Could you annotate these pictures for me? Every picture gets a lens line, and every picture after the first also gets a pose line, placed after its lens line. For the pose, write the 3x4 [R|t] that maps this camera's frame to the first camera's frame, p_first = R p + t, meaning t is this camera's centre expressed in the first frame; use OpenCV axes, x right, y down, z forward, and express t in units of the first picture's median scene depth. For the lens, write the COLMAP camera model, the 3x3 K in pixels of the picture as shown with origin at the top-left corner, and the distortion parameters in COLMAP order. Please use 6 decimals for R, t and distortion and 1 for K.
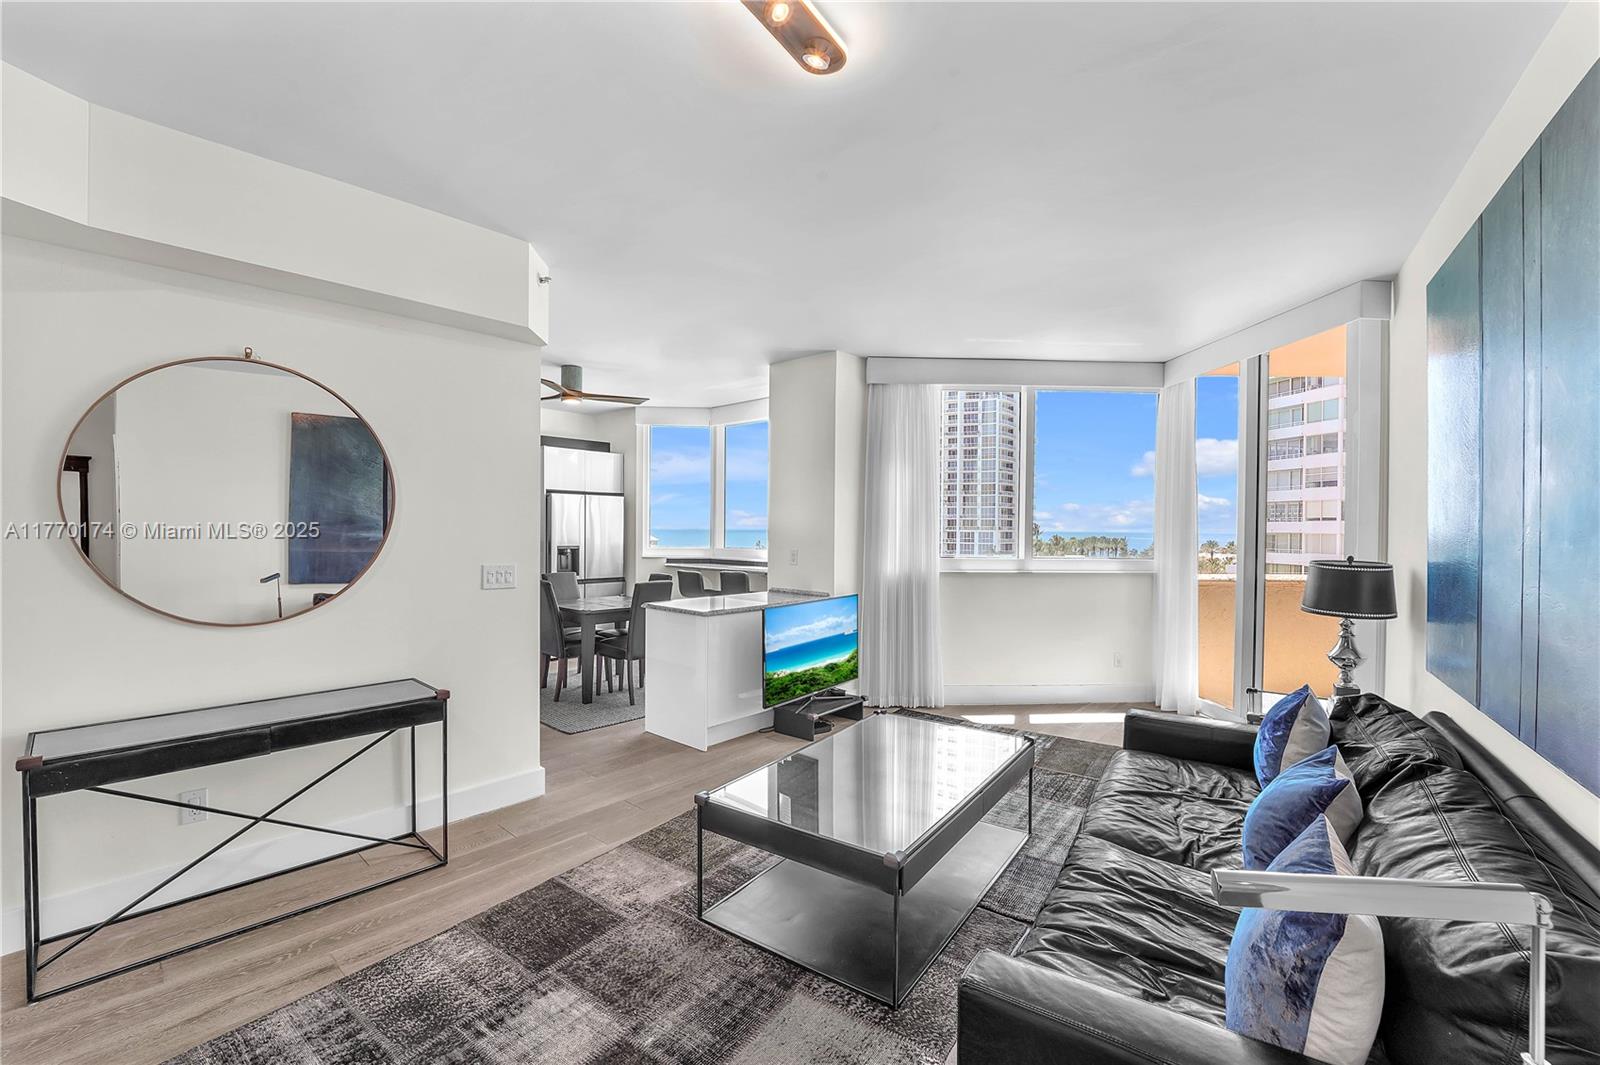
lens RADIAL K [[676.7, 0, 806.2], [0, 676.7, 531.6], [0, 0, 1]] dist [-0.023962, -0.000230]
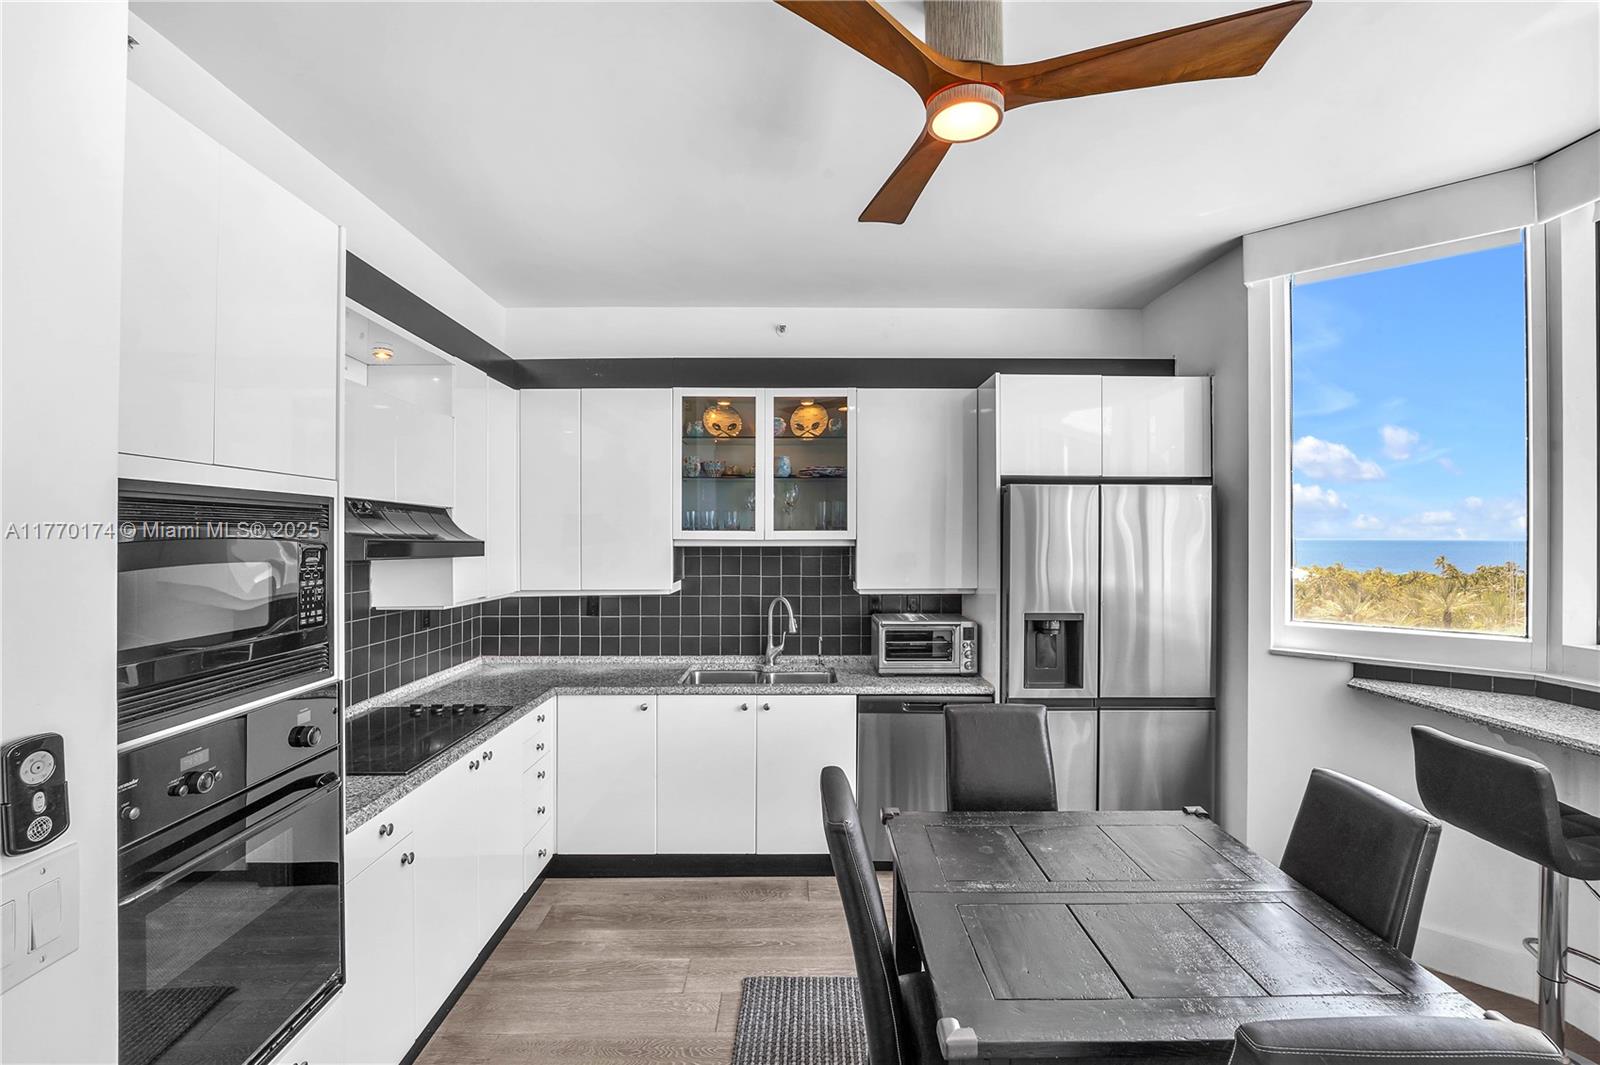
lens RADIAL K [[679.4, 0, 814.2], [0, 679.4, 535.9], [0, 0, 1]] dist [-0.012501, -0.000522]
pose [[0.683153, -0.006314, -0.730248, -0.235460], [-0.000632, 0.999957, -0.009237, -0.032616], [0.730275, 0.006772, 0.683119, 0.944240]]
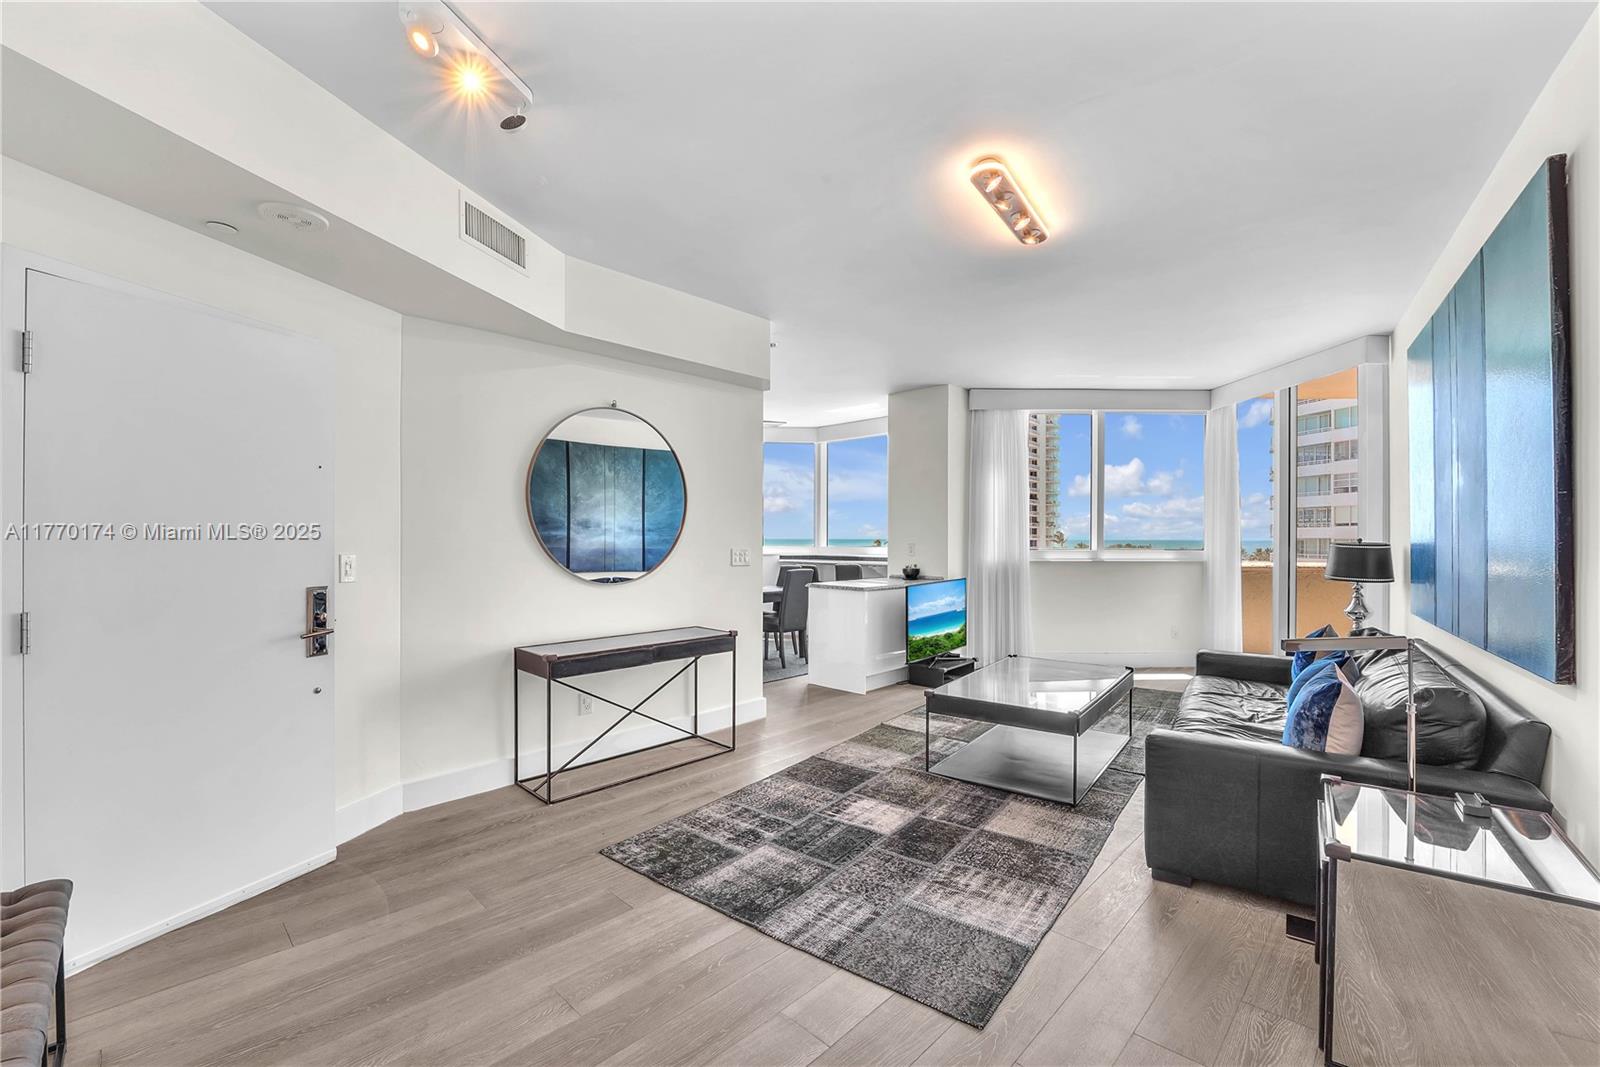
lens RADIAL K [[676.7, 0, 806.2], [0, 676.7, 532.6], [0, 0, 1]] dist [-0.023962, -0.000230]
pose [[0.999564, -0.005919, -0.028942, -0.205218], [0.005530, 0.999893, -0.013506, 0.026313], [0.029019, 0.013340, 0.999490, -0.292031]]
